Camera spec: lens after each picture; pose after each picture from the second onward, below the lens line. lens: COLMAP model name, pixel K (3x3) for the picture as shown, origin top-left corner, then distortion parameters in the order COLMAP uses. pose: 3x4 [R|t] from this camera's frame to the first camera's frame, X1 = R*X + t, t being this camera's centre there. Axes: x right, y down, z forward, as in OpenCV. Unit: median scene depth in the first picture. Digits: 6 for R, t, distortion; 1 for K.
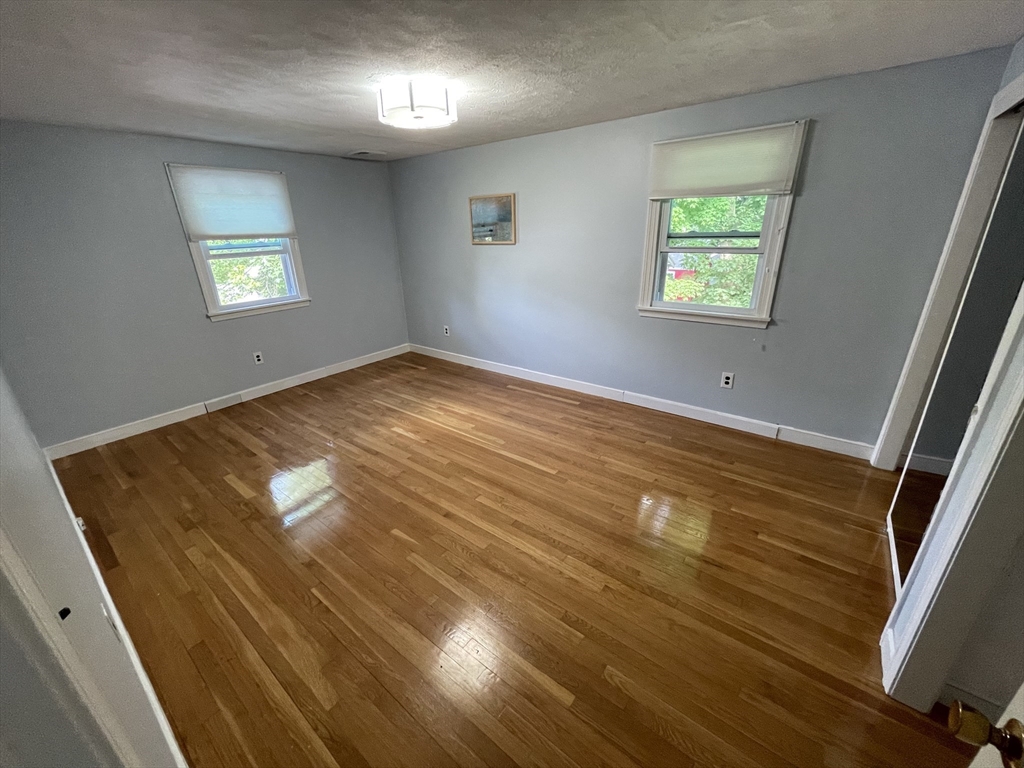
lens RADIAL K [[410.5, 0, 507.7], [0, 410.5, 386.0], [0, 0, 1]] dist [-0.000506, -0.000189]
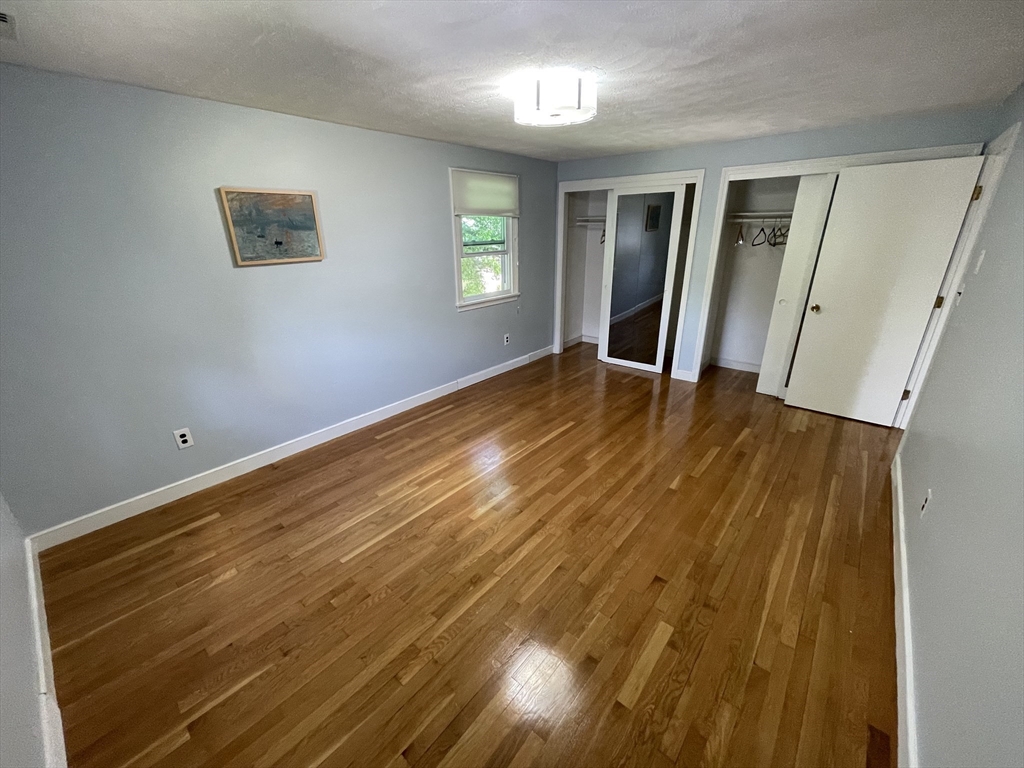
lens RADIAL K [[410.5, 0, 508.1], [0, 410.5, 382.6], [0, 0, 1]] dist [-0.000506, -0.000189]
pose [[0.047175, -0.320952, 0.945920, -0.818537], [0.378500, 0.882101, 0.280421, -0.257433], [-0.924398, 0.344802, 0.163093, 0.715899]]
